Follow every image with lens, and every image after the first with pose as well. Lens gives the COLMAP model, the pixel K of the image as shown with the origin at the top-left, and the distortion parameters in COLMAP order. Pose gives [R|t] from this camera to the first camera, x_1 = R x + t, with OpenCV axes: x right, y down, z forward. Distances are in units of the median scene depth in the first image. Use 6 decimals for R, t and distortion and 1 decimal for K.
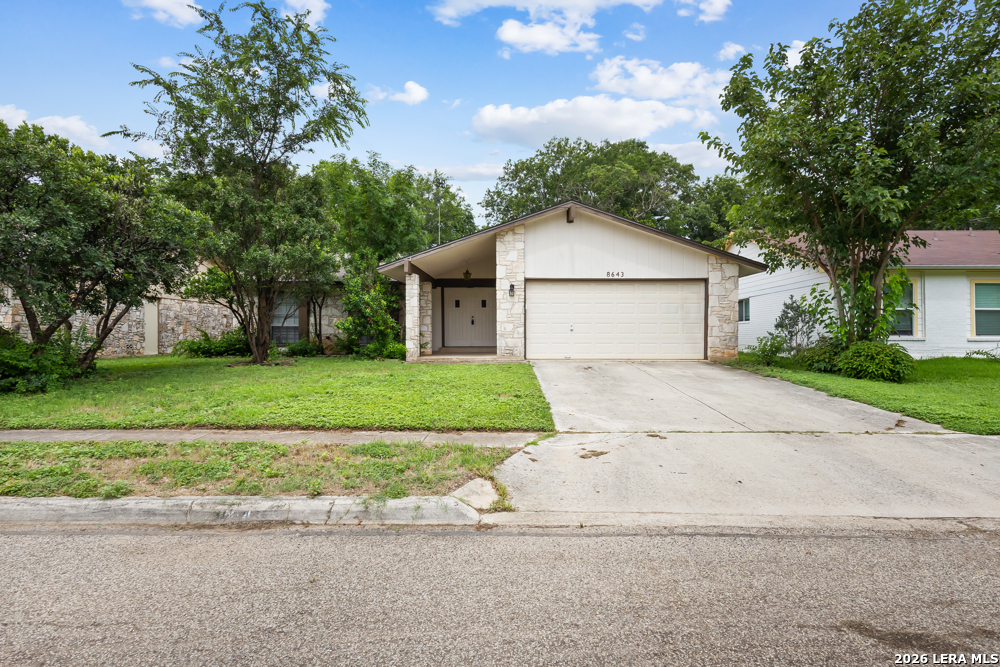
lens RADIAL K [[572.2, 0, 524.5], [0, 572.2, 334.1], [0, 0, 1]] dist [0.014091, -0.000501]
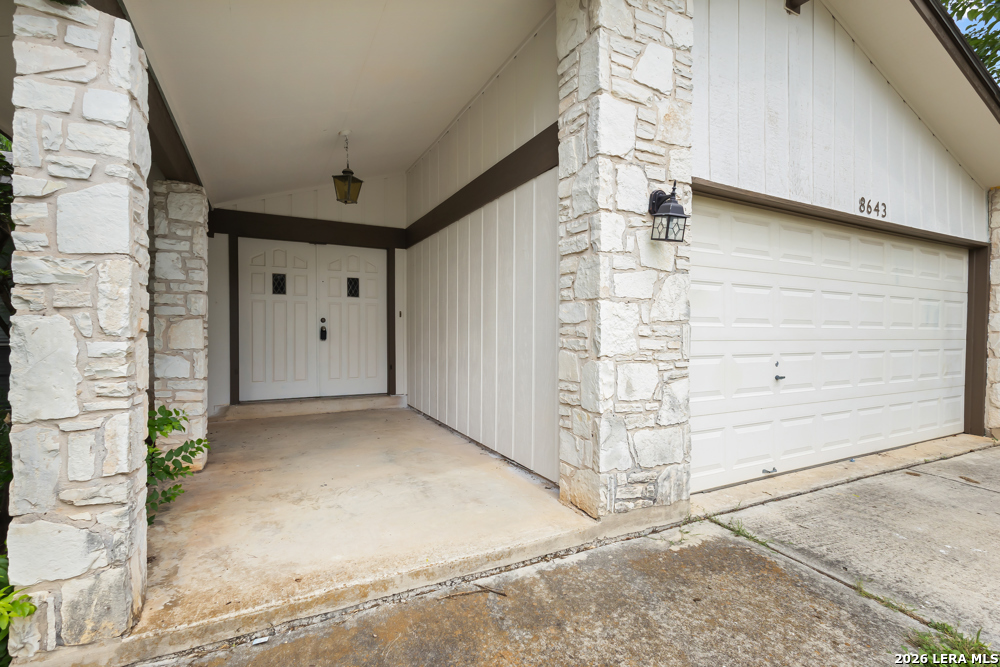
lens RADIAL K [[465.3, 0, 504.6], [0, 465.3, 336.4], [0, 0, 1]] dist [0.001730, 0.000638]
pose [[0.889972, 0.001419, 0.456013, -0.159456], [-0.007533, 0.999904, 0.011589, -0.030917], [-0.455953, -0.013748, 0.889898, 0.860774]]
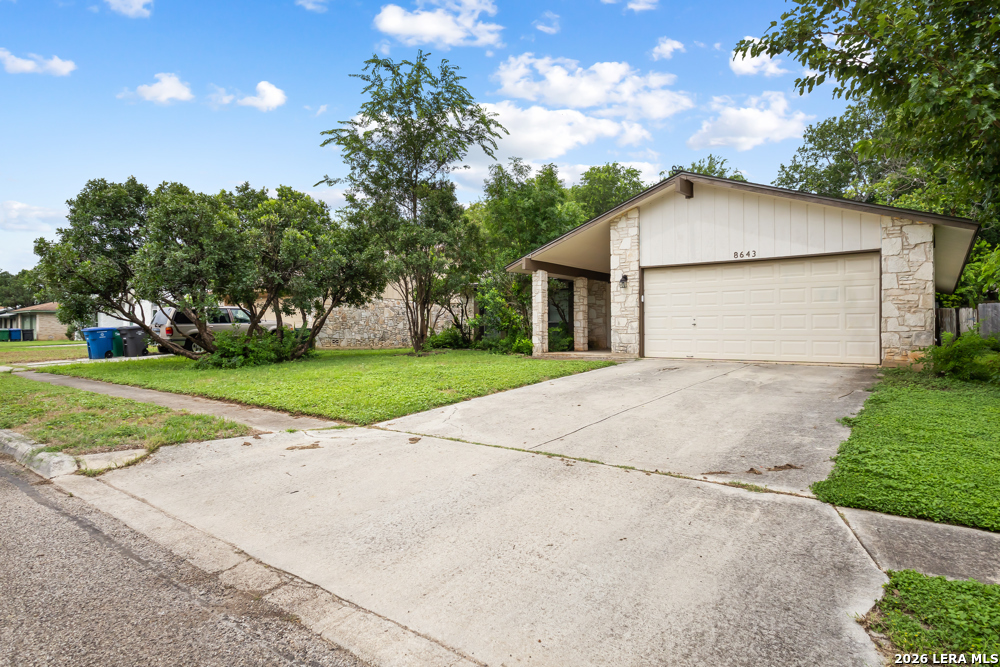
lens RADIAL K [[572.2, 0, 524.5], [0, 572.2, 334.1], [0, 0, 1]] dist [0.014091, -0.000501]
pose [[0.794816, 0.002233, -0.606846, 0.403542], [-0.000628, 0.999996, 0.002856, 0.005129], [0.606850, -0.001888, 0.794814, 0.176431]]
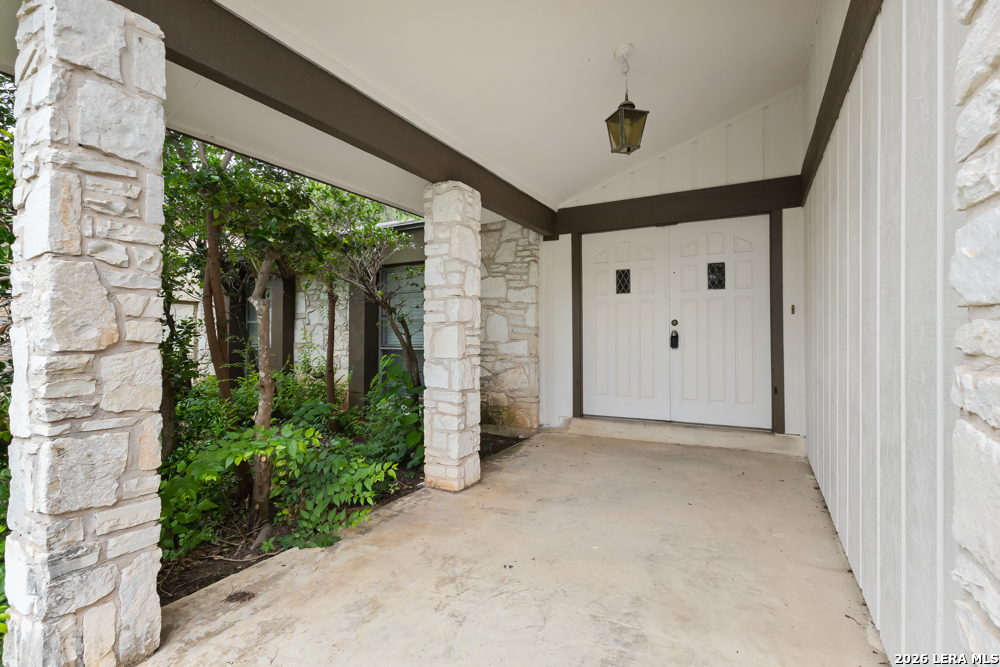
lens RADIAL K [[465.3, 0, 504.6], [0, 465.3, 336.4], [0, 0, 1]] dist [0.001730, 0.000638]
pose [[0.874350, -0.002246, -0.485290, -0.065546], [0.004893, 0.999979, 0.004187, -0.031668], [0.485271, -0.006035, 0.874343, 0.962057]]
